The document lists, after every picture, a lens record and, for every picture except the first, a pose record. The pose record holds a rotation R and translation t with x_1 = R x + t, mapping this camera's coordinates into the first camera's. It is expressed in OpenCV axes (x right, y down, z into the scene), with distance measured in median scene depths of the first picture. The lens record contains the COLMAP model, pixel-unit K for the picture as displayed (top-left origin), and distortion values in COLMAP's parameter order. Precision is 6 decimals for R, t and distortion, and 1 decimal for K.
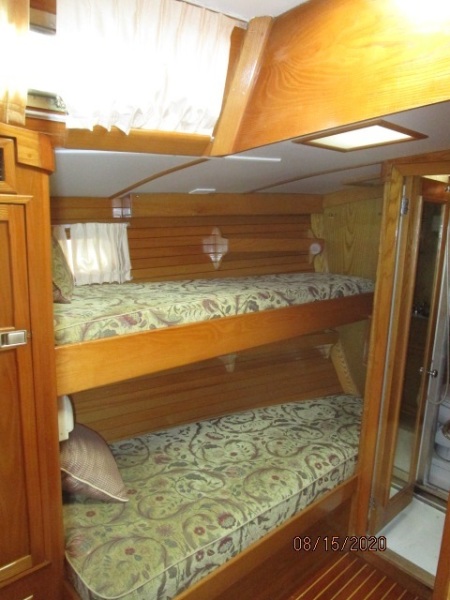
lens RADIAL K [[431.8, 0, 225.0], [0, 431.8, 300.0], [0, 0, 1]] dist [-0.018493, 0.000270]
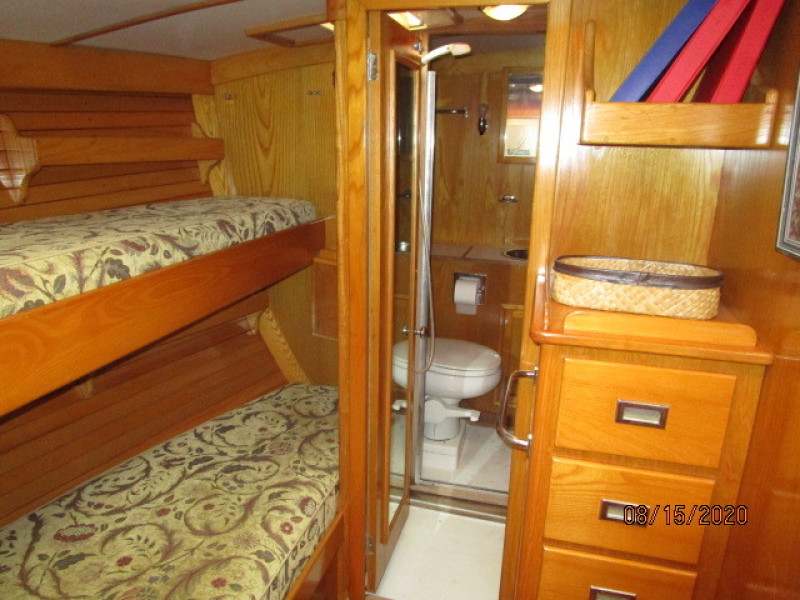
lens RADIAL K [[575.7, 0, 399.7], [0, 575.7, 298.0], [0, 0, 1]] dist [-0.018493, 0.000270]
pose [[0.846870, -0.158078, 0.507762, 0.002137], [0.105741, 0.985788, 0.130538, -0.003946], [-0.521181, -0.056857, 0.851550, 0.246760]]
